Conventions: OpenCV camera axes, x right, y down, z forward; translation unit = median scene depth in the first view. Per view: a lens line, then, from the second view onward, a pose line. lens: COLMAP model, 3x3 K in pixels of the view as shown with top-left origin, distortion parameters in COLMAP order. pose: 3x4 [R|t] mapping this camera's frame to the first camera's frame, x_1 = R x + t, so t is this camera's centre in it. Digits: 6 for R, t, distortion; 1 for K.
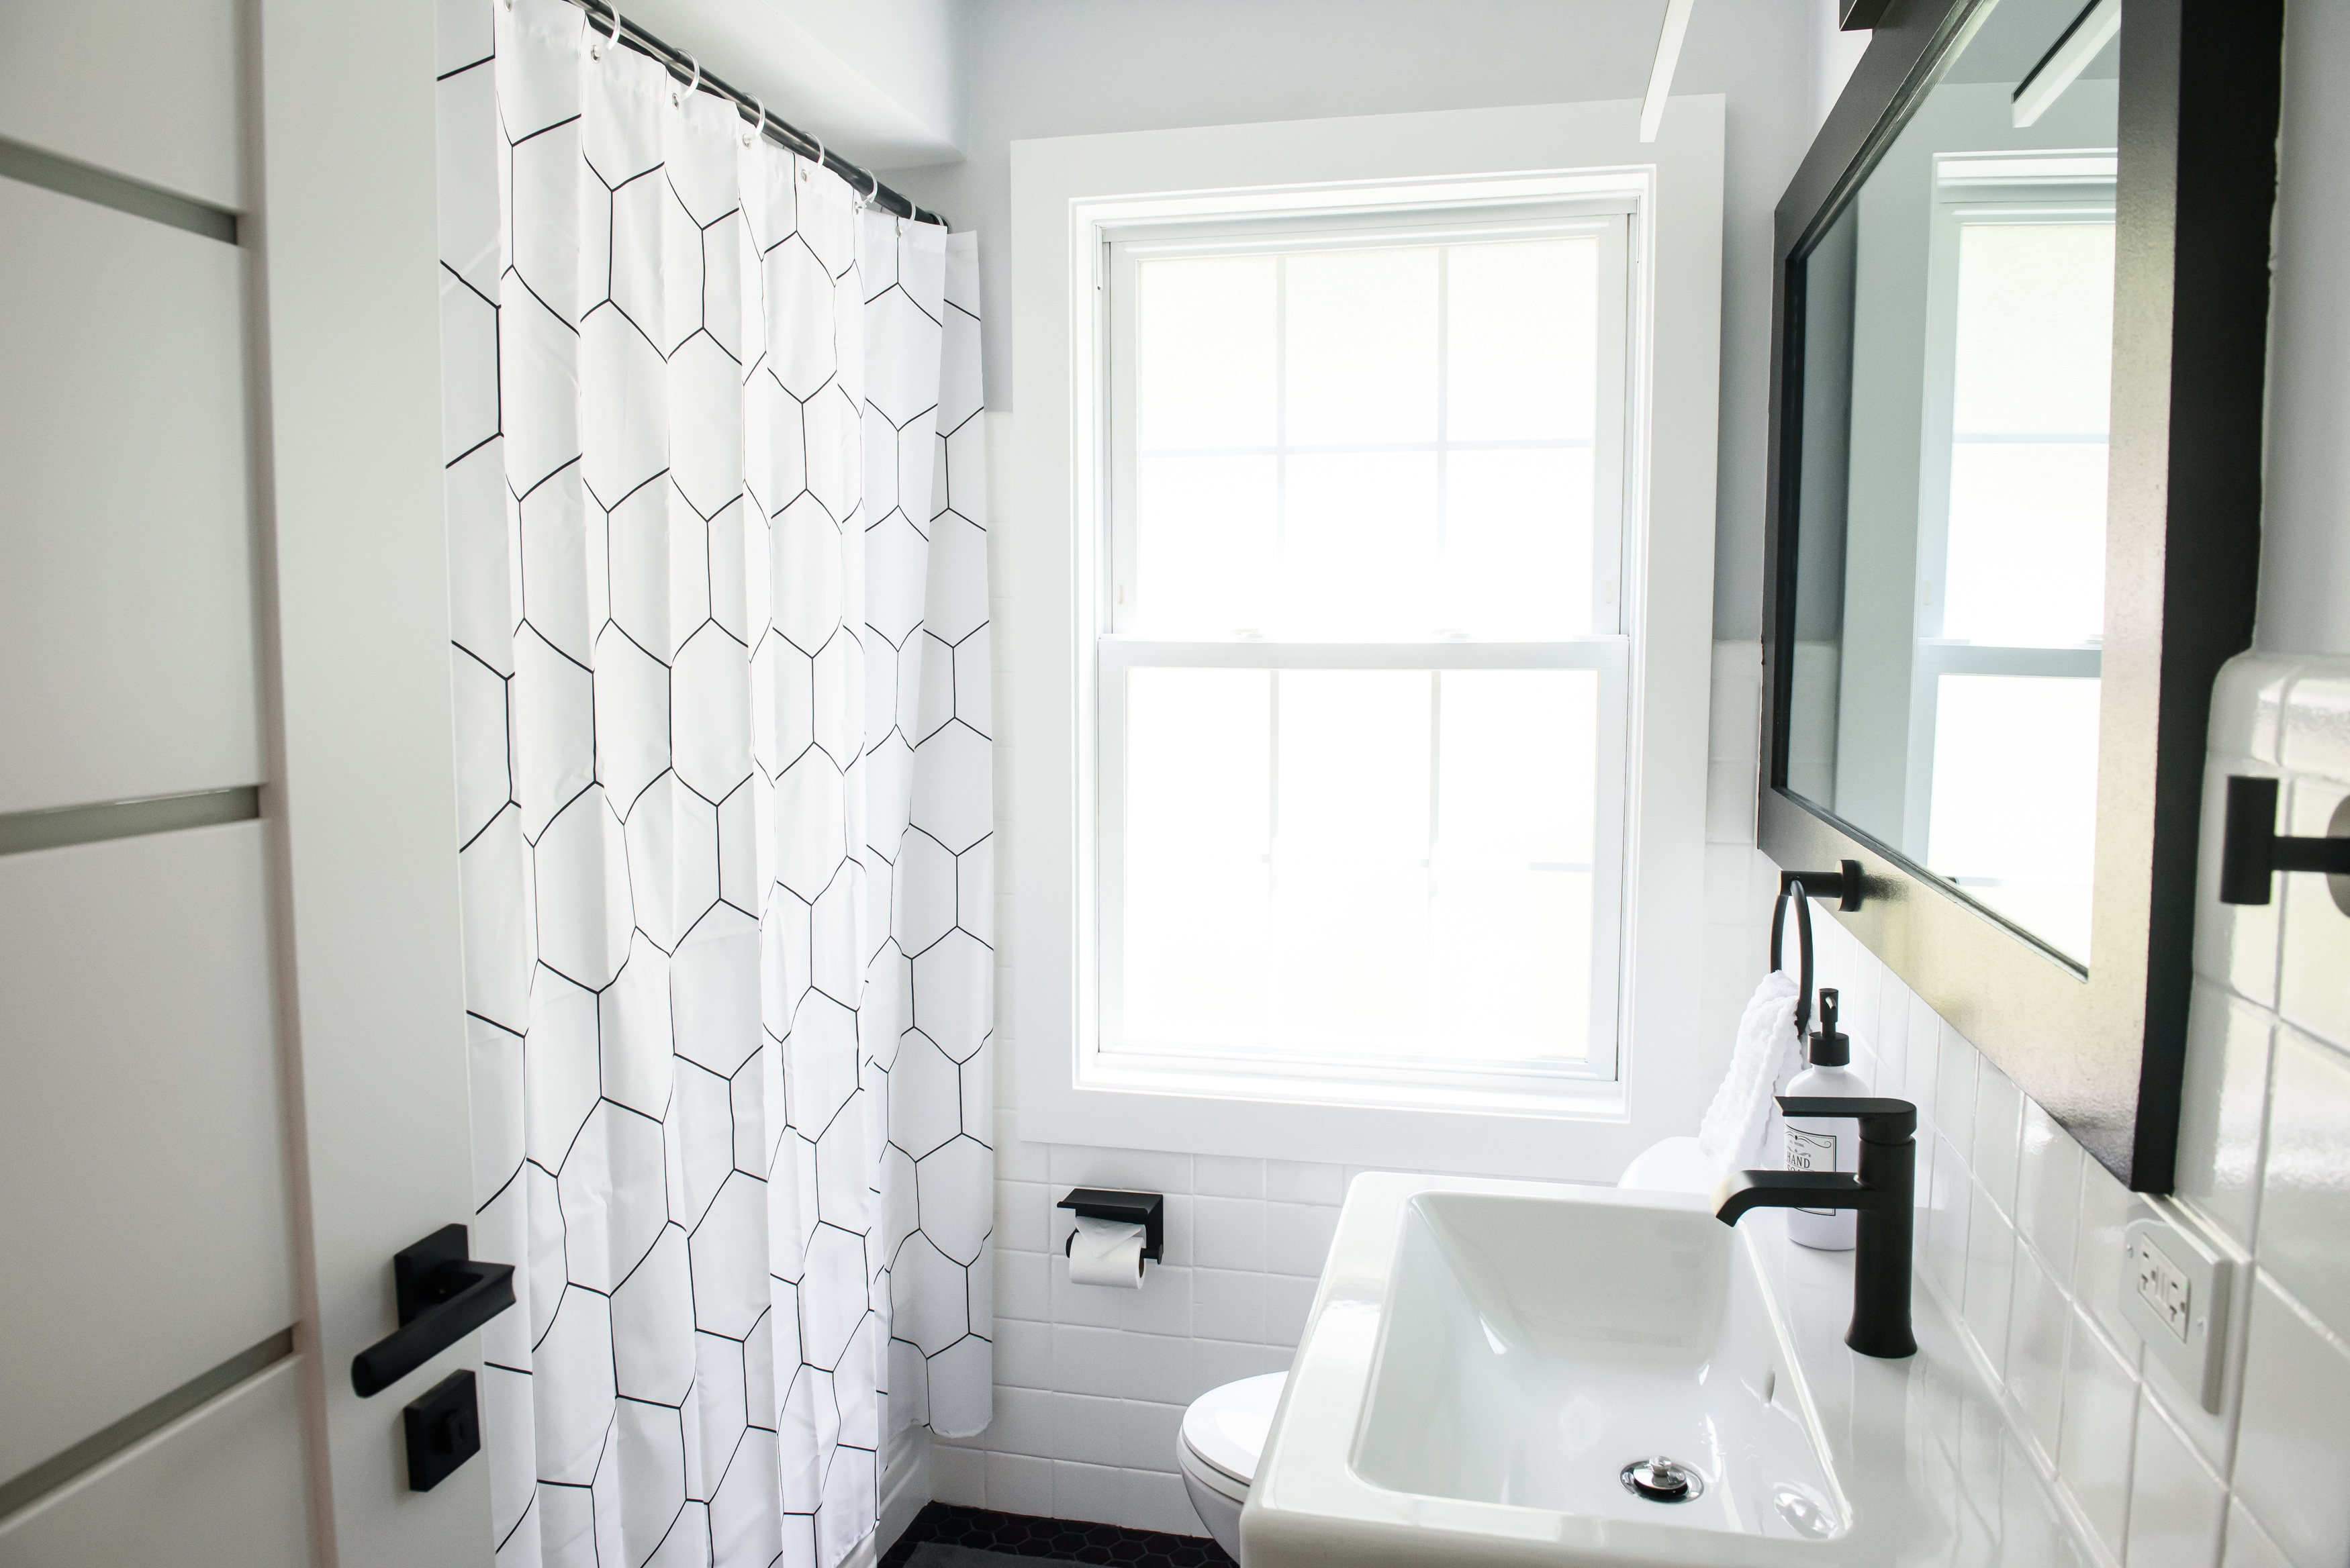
lens RADIAL K [[1595.9, 0, 1180.6], [0, 1595.9, 776.2], [0, 0, 1]] dist [-0.043270, -0.005311]
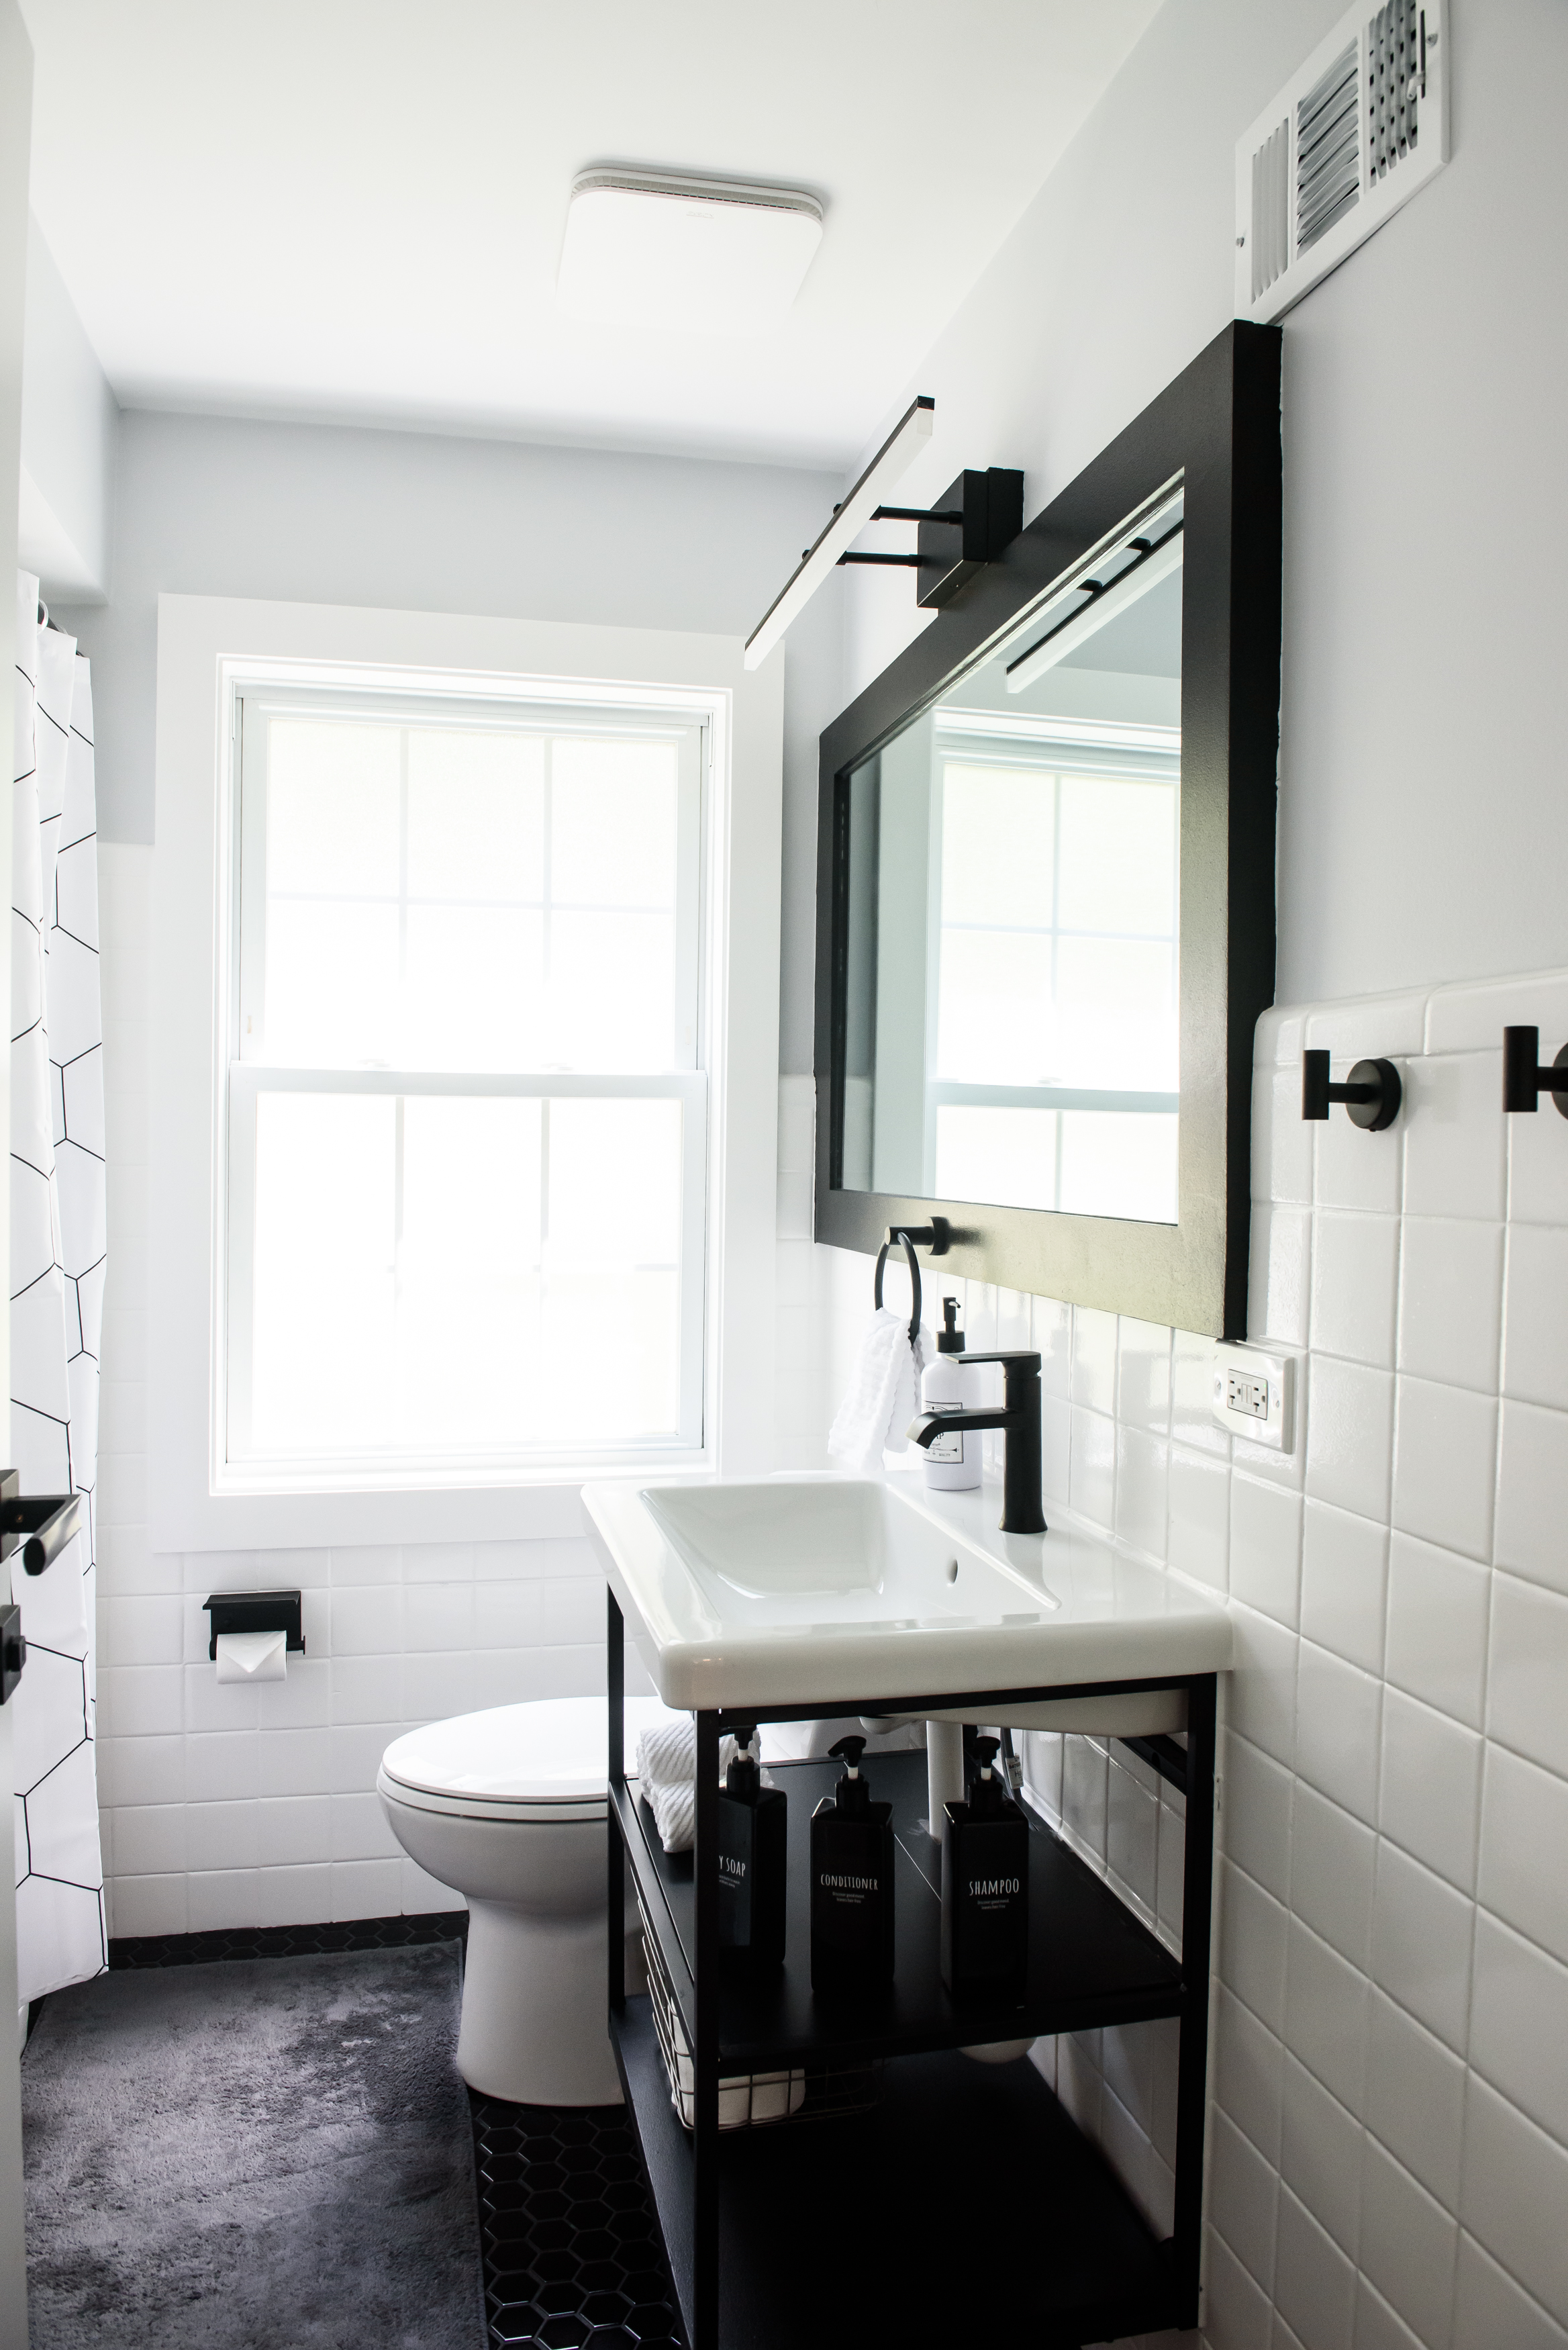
lens RADIAL K [[1595.9, 0, 788.9], [0, 1595.9, 1163.8], [0, 0, 1]] dist [-0.043270, -0.005311]
pose [[0.902581, 0.004273, 0.430499, -0.178601], [0.027774, 0.997290, -0.068129, 0.064625], [-0.429623, 0.073449, 0.900016, -0.105575]]
